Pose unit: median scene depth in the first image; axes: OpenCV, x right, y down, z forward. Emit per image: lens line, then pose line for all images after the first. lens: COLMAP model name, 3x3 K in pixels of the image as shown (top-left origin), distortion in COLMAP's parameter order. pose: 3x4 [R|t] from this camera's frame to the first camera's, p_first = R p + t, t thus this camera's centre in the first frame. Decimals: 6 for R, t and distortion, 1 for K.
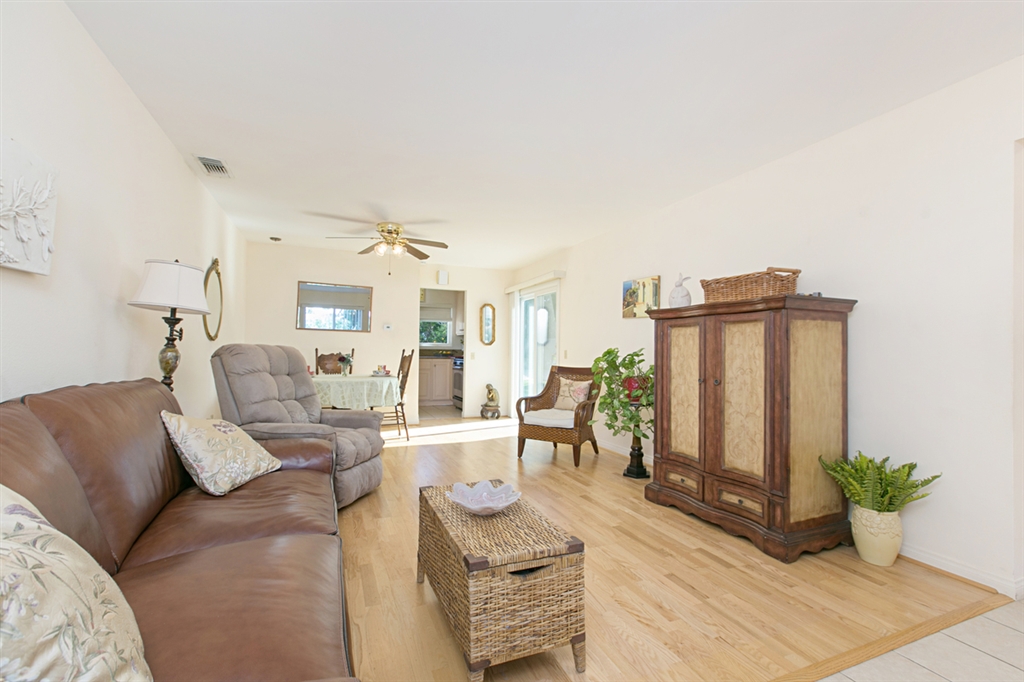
lens RADIAL K [[451.8, 0, 512.0], [0, 451.8, 341.0], [0, 0, 1]] dist [0.001008, -0.000190]
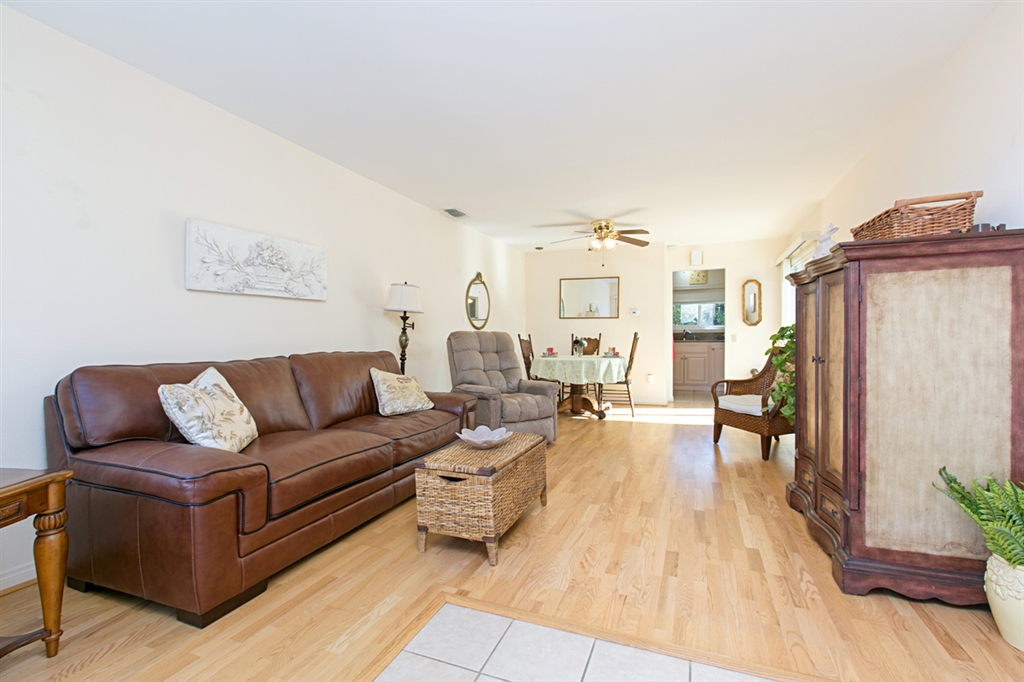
lens RADIAL K [[451.8, 0, 512.0], [0, 451.8, 341.0], [0, 0, 1]] dist [0.001008, -0.000190]
pose [[0.716378, -0.015184, -0.697548, 0.631227], [0.034977, 0.999288, 0.014170, 0.027240], [0.696836, -0.034550, 0.716398, 0.056926]]
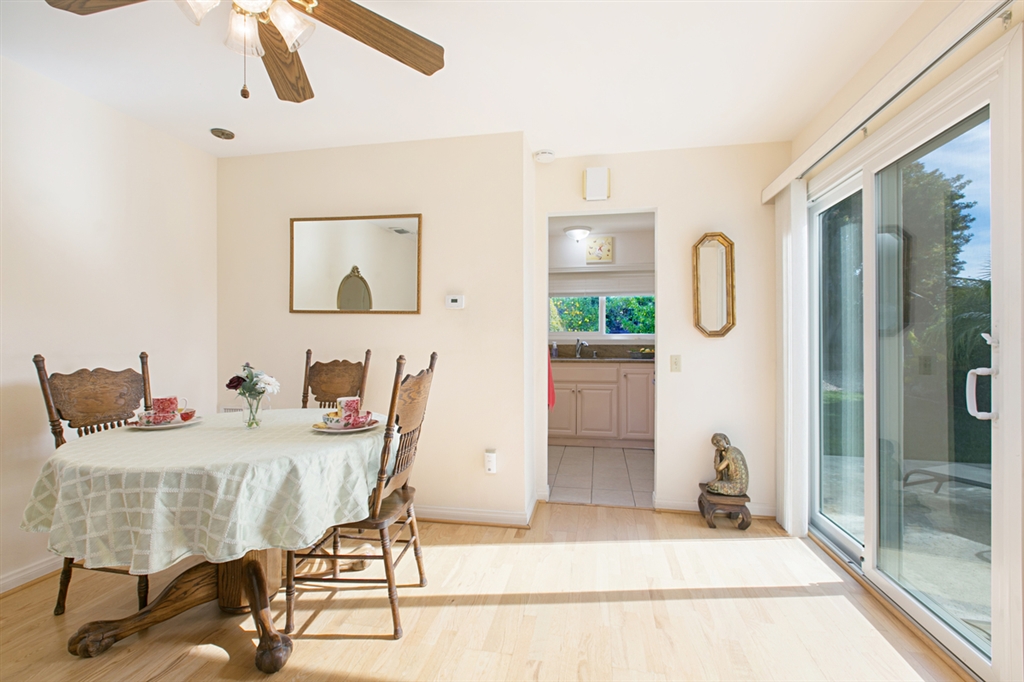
lens RADIAL K [[451.8, 0, 512.0], [0, 451.8, 341.0], [0, 0, 1]] dist [0.001008, -0.000190]
pose [[0.843941, -0.015574, -0.536210, 0.026776], [0.022961, 0.999711, 0.007102, 0.016853], [0.535944, -0.018306, 0.844055, 1.539342]]
